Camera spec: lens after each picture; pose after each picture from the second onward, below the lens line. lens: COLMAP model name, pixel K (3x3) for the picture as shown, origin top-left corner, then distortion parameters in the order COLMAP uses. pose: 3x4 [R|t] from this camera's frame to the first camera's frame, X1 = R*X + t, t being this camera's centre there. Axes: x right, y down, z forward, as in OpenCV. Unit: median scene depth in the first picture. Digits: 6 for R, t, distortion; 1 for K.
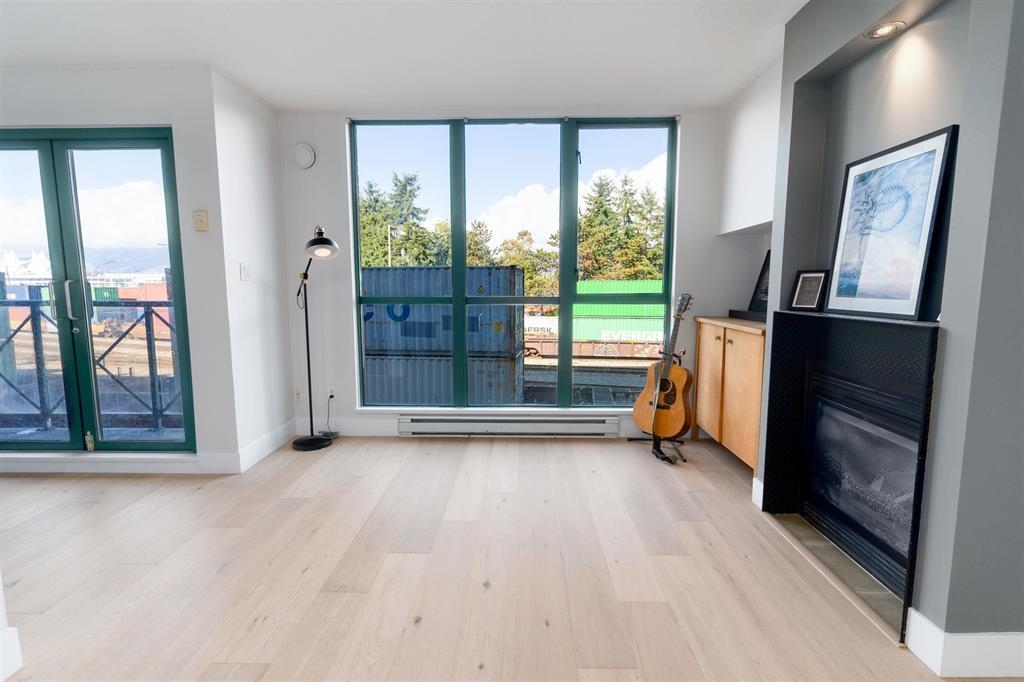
lens RADIAL K [[492.2, 0, 512.5], [0, 492.2, 346.7], [0, 0, 1]] dist [0.005199, -0.000069]
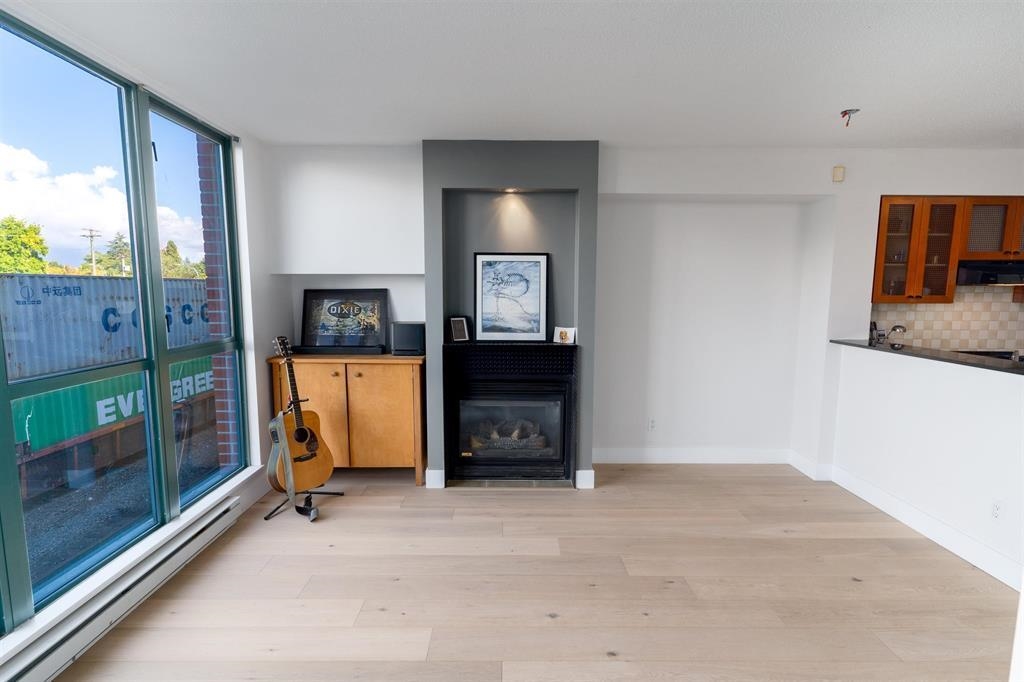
lens RADIAL K [[492.2, 0, 512.2], [0, 492.2, 344.1], [0, 0, 1]] dist [0.005199, -0.000069]
pose [[-0.029061, -0.113235, 0.993143, -0.612057], [0.118113, 0.986213, 0.115901, -0.150306], [-0.992575, 0.120671, -0.015285, 0.578328]]
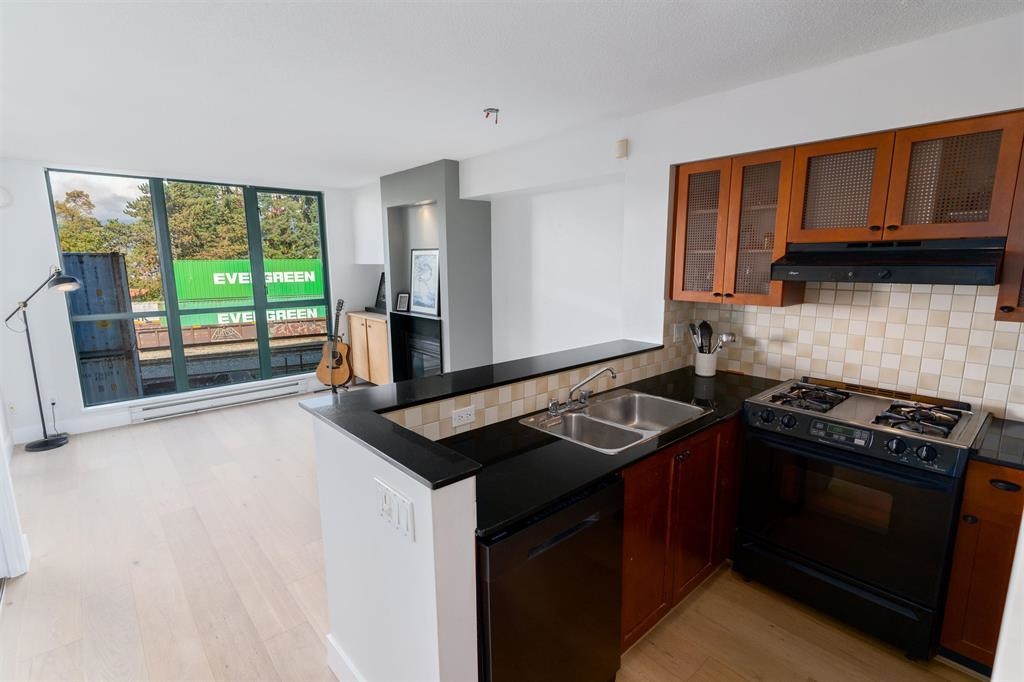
lens RADIAL K [[492.2, 0, 508.3], [0, 492.2, 343.8], [0, 0, 1]] dist [0.005199, -0.000069]
pose [[0.741390, -0.120130, 0.660235, -0.357276], [0.088619, 0.992757, 0.081120, -0.043804], [-0.665198, -0.001632, 0.746665, -0.649589]]
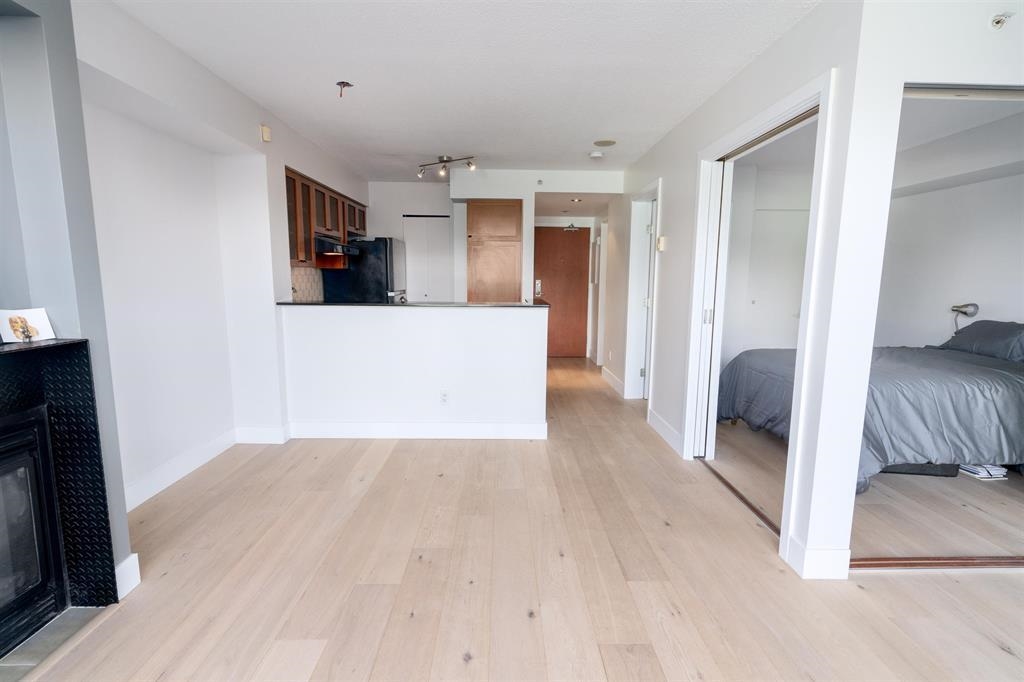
lens RADIAL K [[492.2, 0, 509.8], [0, 492.2, 345.8], [0, 0, 1]] dist [0.005199, -0.000069]
pose [[-0.999316, -0.001965, -0.036928, -0.051859], [-0.011592, 0.964905, 0.262343, -0.150328], [0.035117, 0.262592, -0.964268, 0.944318]]
